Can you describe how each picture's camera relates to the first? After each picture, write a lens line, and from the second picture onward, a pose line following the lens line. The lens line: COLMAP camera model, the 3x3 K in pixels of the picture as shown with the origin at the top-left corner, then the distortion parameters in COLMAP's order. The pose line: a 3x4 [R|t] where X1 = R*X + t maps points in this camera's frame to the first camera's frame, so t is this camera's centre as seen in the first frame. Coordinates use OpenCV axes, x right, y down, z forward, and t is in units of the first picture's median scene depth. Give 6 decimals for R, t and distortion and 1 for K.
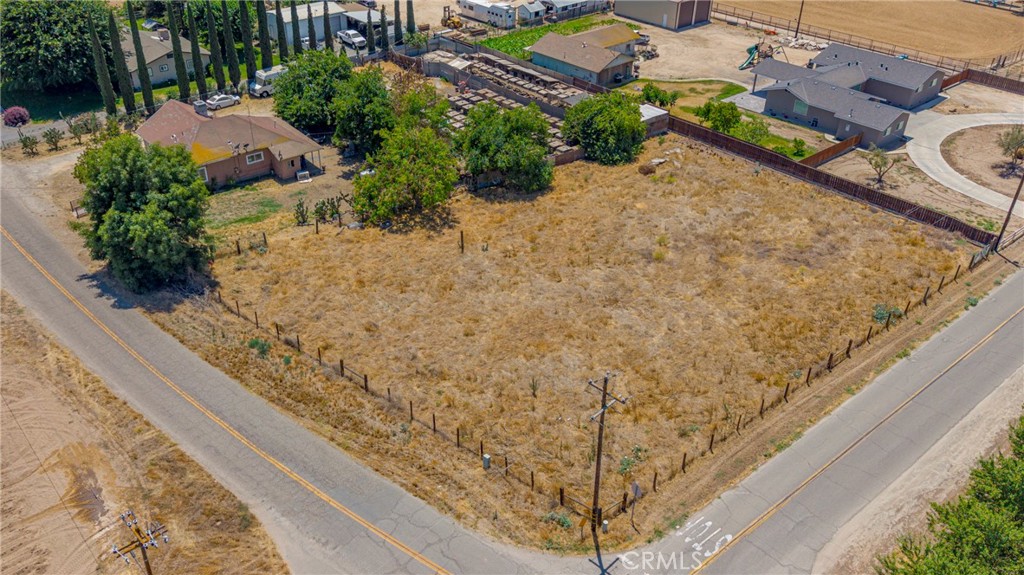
lens RADIAL K [[922.1, 0, 511.3], [0, 922.1, 288.7], [0, 0, 1]] dist [0.077336, -0.165452]
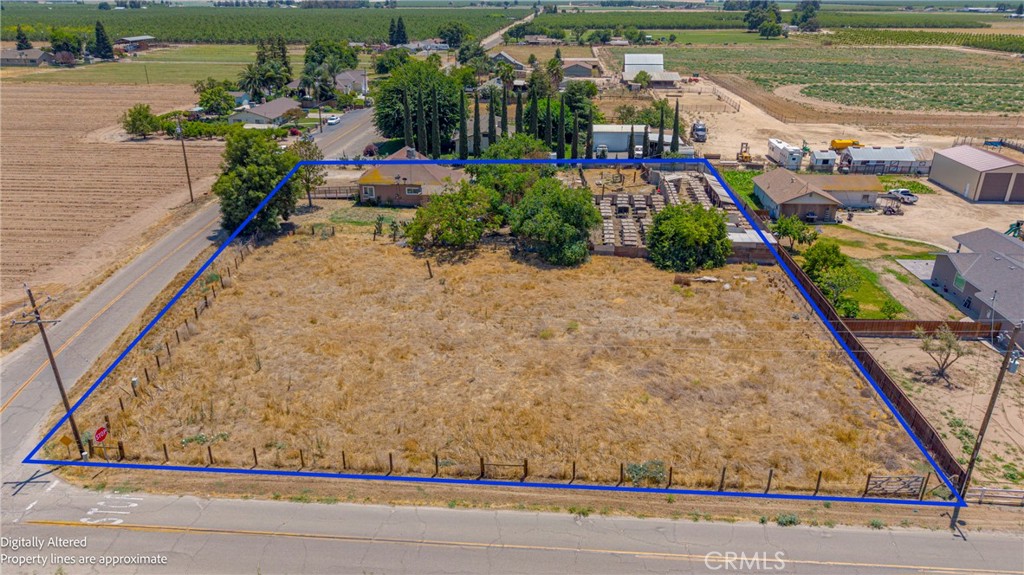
lens RADIAL K [[720.3, 0, 512.0], [0, 720.3, 287.5], [0, 0, 1]] dist [0.058315, -0.081493]
pose [[0.697717, 0.262151, -0.666684, 0.491880], [-0.365447, 0.930686, -0.016496, -0.044856], [0.616149, 0.255147, 0.745158, 0.333547]]
